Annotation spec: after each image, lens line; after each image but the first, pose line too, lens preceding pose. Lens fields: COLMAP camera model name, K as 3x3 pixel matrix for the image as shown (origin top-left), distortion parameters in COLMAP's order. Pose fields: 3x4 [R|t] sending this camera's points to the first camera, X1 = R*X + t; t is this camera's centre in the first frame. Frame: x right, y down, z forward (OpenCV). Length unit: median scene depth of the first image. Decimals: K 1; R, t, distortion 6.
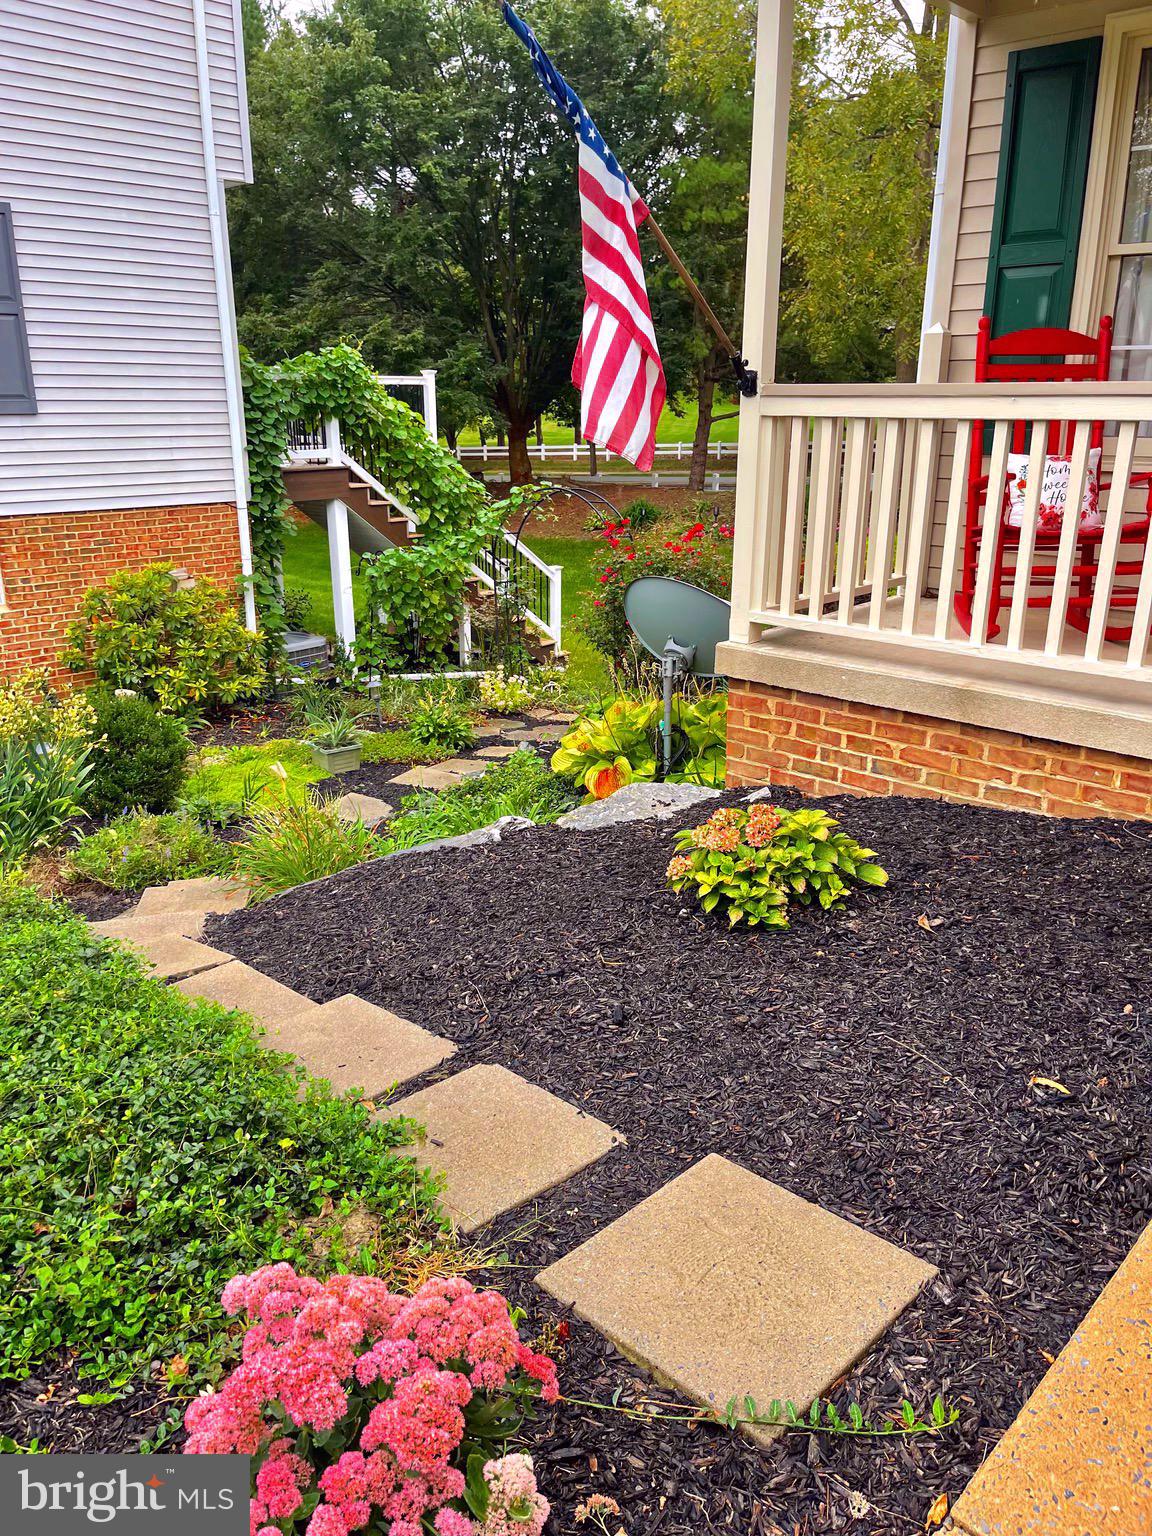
lens RADIAL K [[1143.0, 0, 567.0], [0, 1143.0, 775.2], [0, 0, 1]] dist [0.040200, -0.063405]
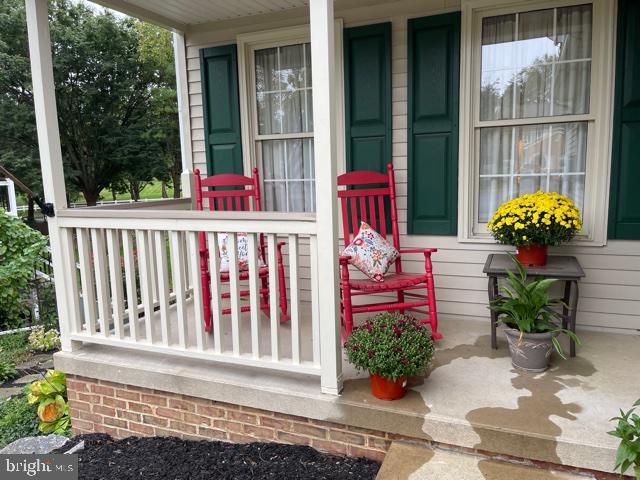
lens RADIAL K [[476.3, 0, 322.0], [0, 476.3, 239.9], [0, 0, 1]] dist [0.040200, -0.063405]
pose [[0.929200, -0.072003, 0.362496, 0.262599], [0.138214, 0.977367, -0.160156, -0.114316], [-0.342760, 0.198919, 0.918121, 0.180838]]
